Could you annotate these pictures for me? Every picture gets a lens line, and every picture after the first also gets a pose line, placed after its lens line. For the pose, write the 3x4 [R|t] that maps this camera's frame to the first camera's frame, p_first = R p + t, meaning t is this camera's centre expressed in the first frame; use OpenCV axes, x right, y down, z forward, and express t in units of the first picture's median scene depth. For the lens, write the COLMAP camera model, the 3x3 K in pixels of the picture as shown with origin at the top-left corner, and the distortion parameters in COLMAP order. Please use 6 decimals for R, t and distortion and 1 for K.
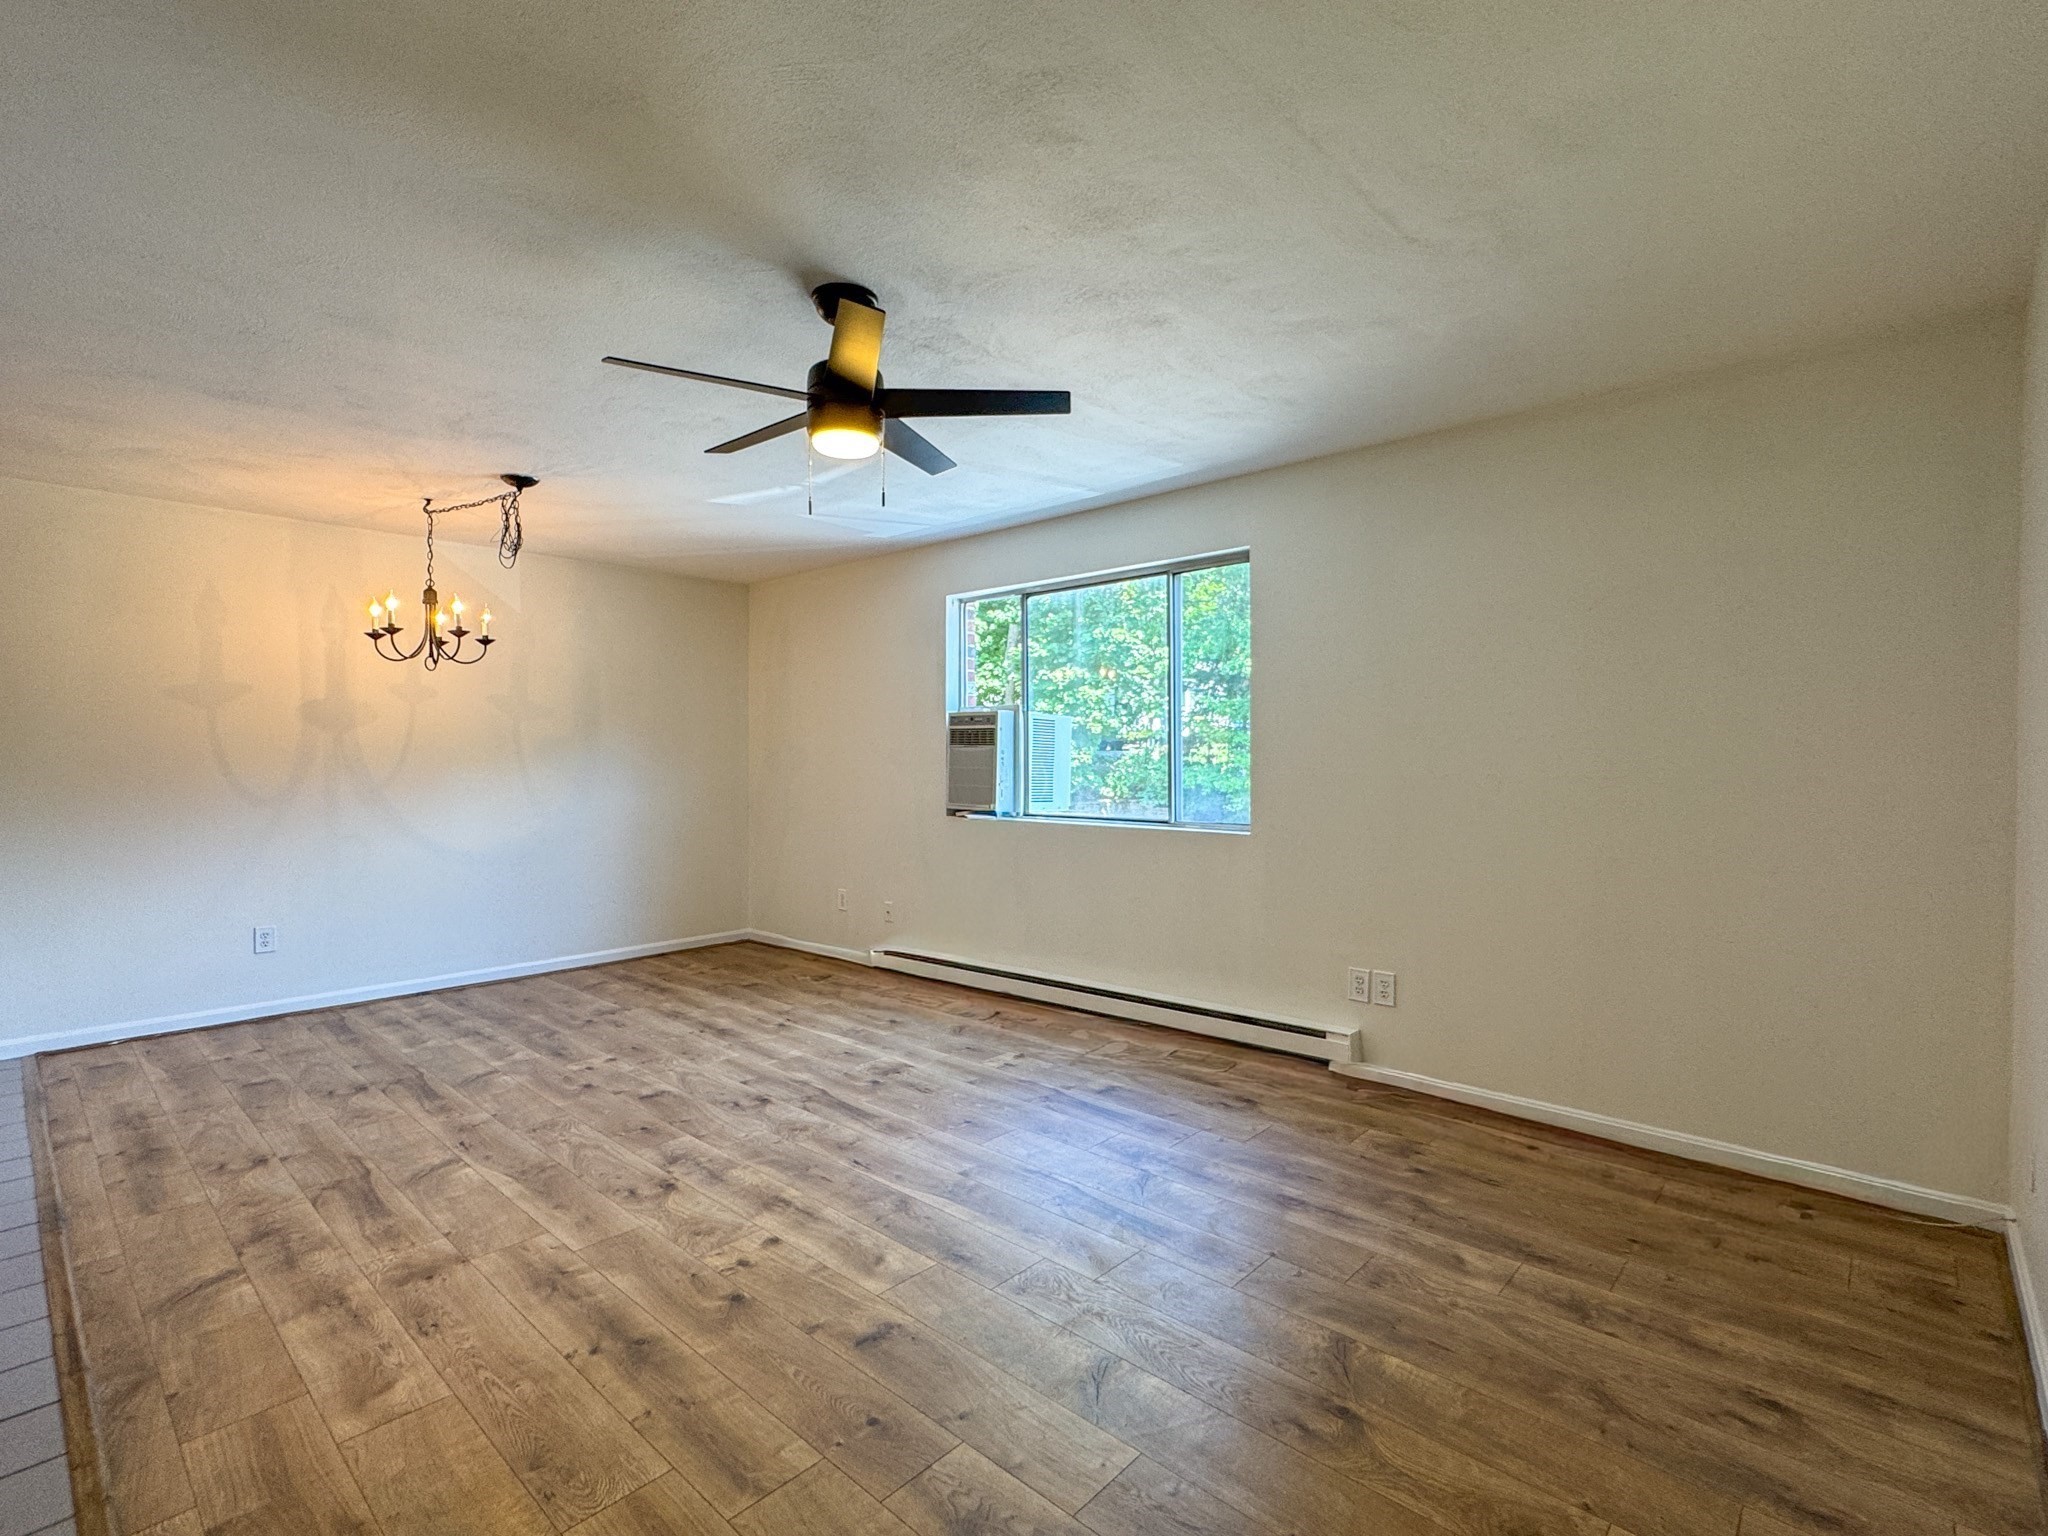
lens RADIAL K [[939.9, 0, 1036.3], [0, 939.9, 758.5], [0, 0, 1]] dist [-0.001086, -0.001057]
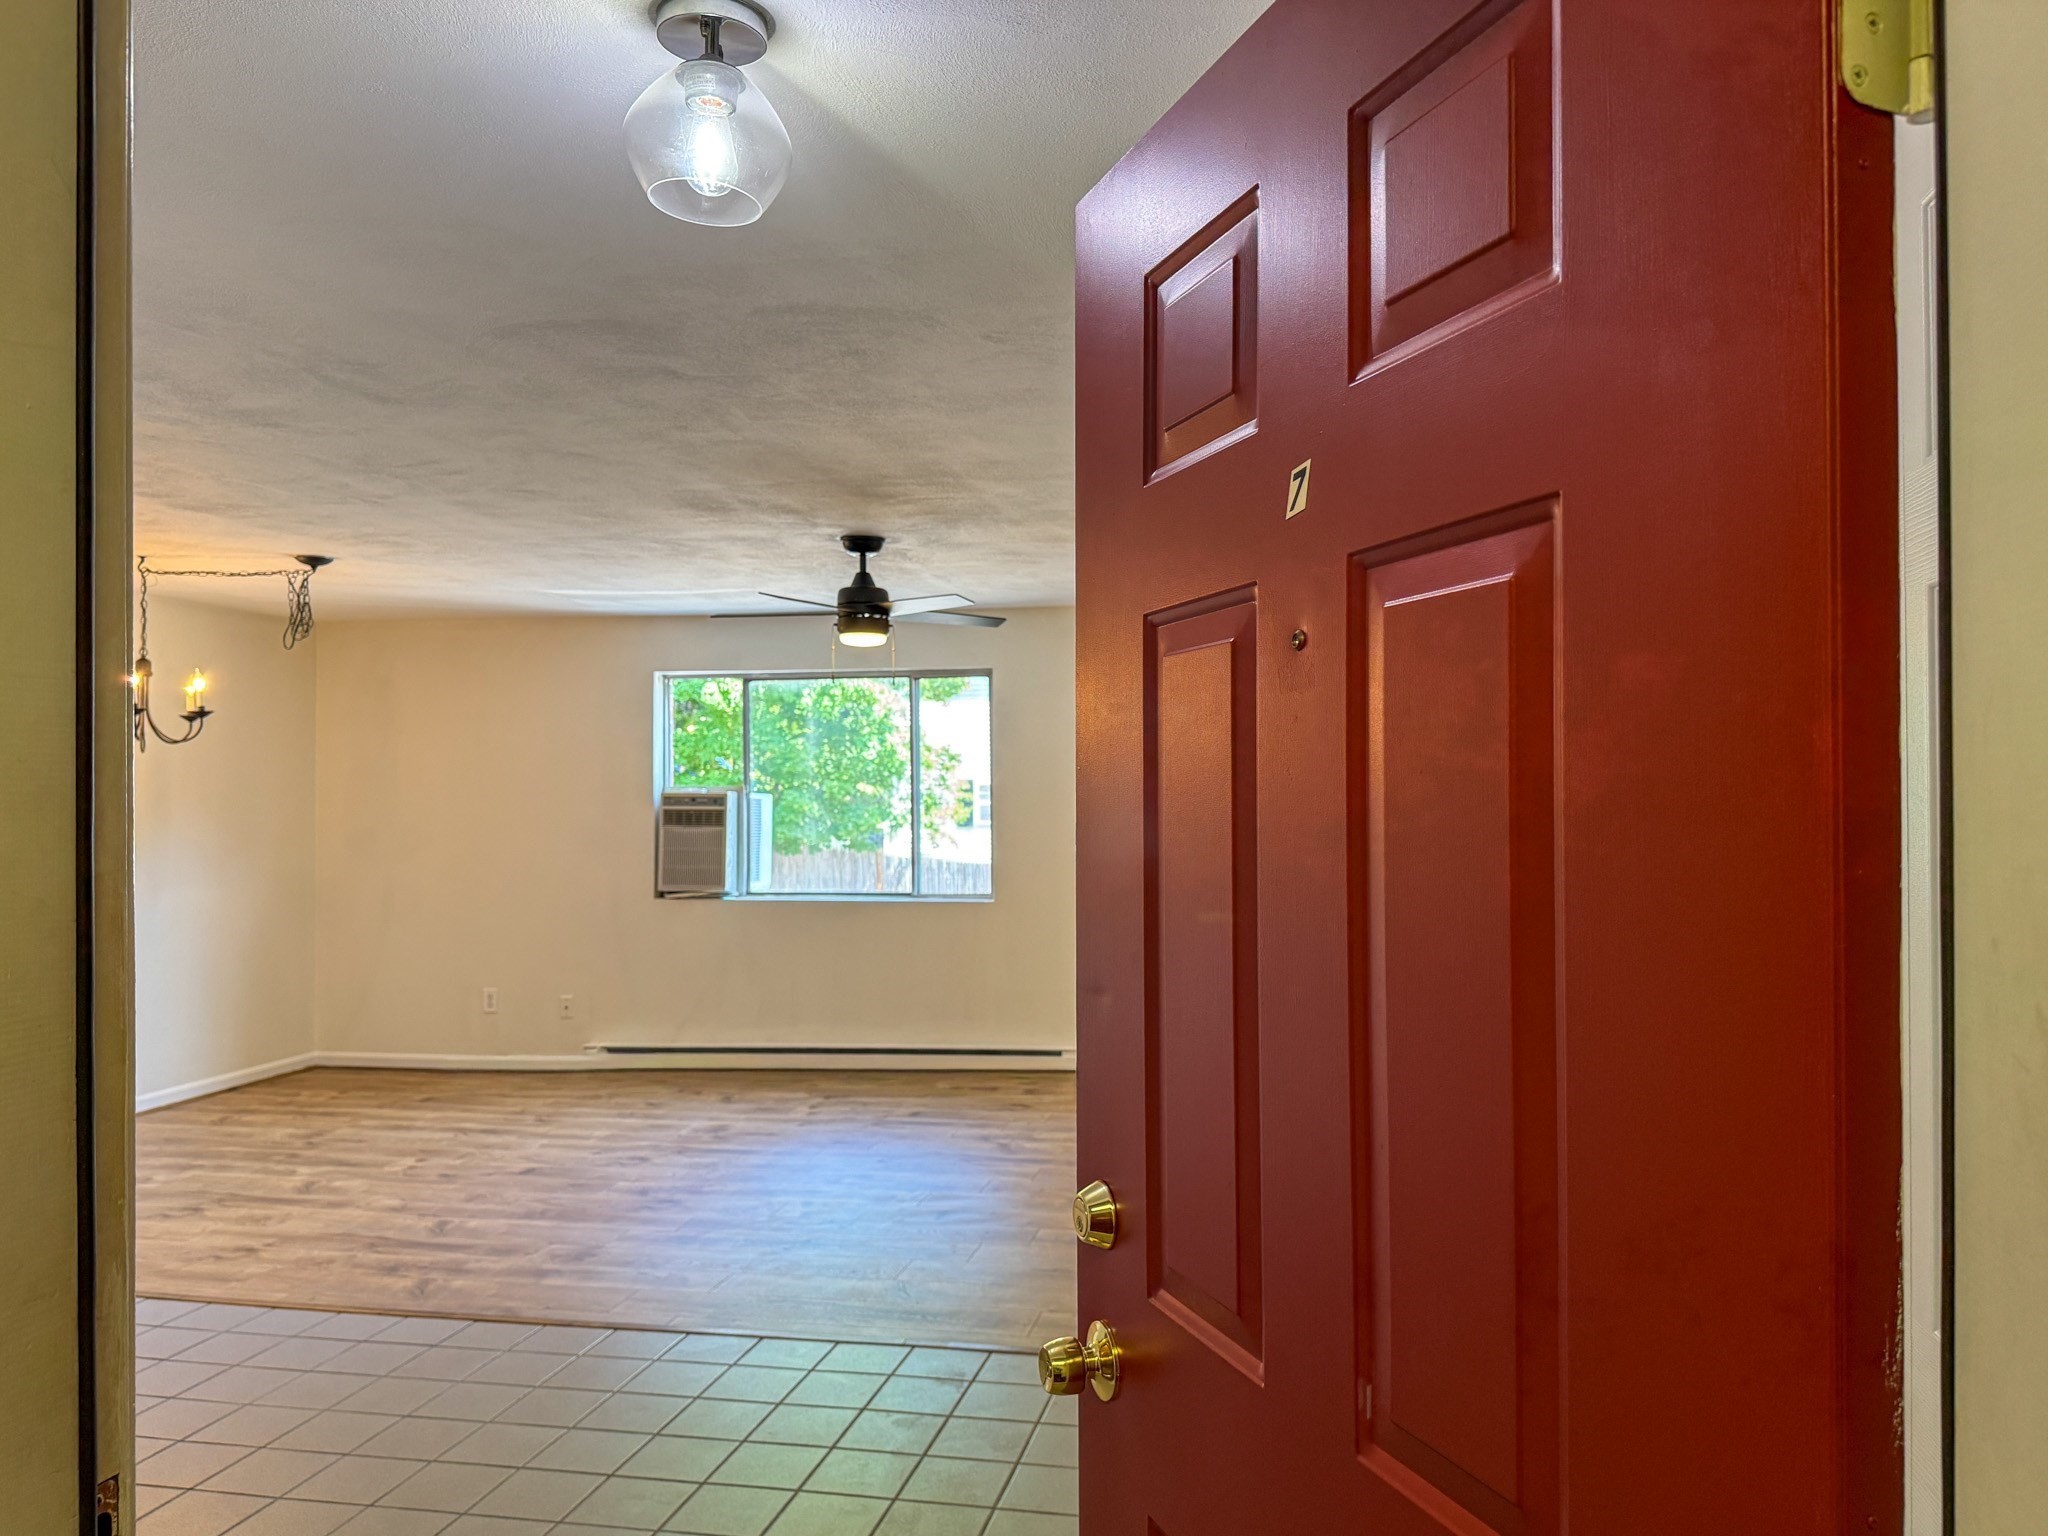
lens RADIAL K [[1410.5, 0, 1034.7], [0, 1410.5, 754.2], [0, 0, 1]] dist [0.121792, -0.197756]
pose [[0.866500, 0.011585, 0.499042, -0.756794], [0.005071, 0.999475, -0.032007, -0.060394], [-0.499151, 0.030265, 0.865986, -0.736694]]
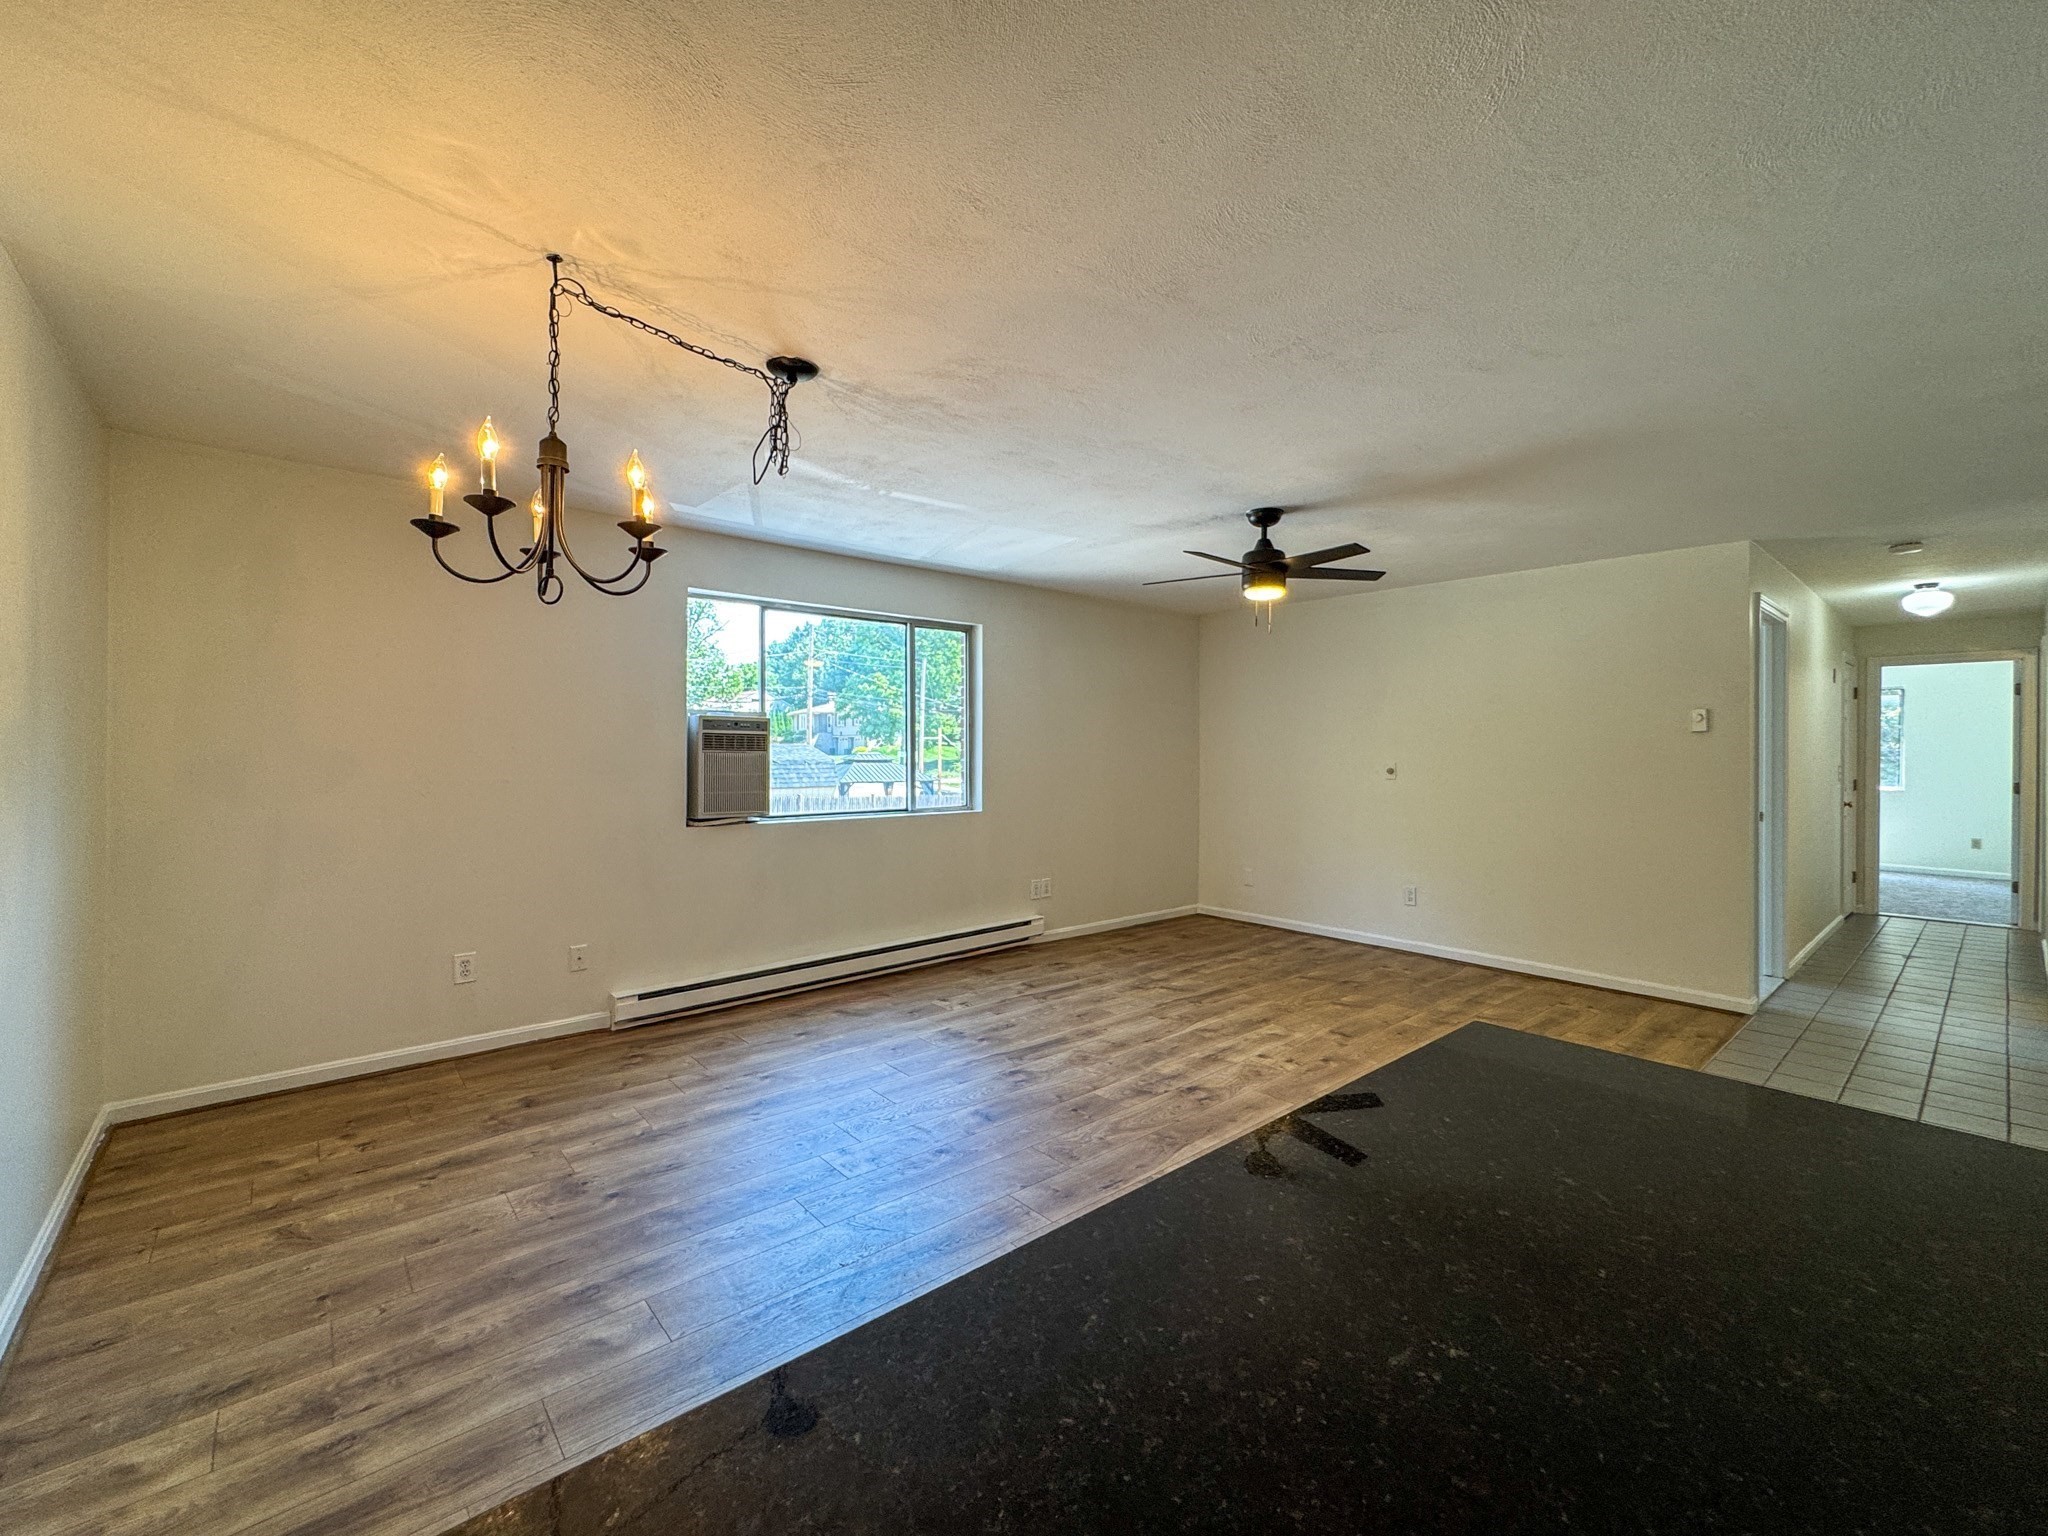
lens RADIAL K [[844.8, 0, 984.9], [0, 844.8, 756.0], [0, 0, 1]] dist [-0.000009, 0.000182]
pose [[0.159356, -0.005869, 0.987204, -1.327001], [-0.003736, 0.999972, 0.006548, -0.023293], [-0.987214, -0.004731, 0.159329, 0.896663]]
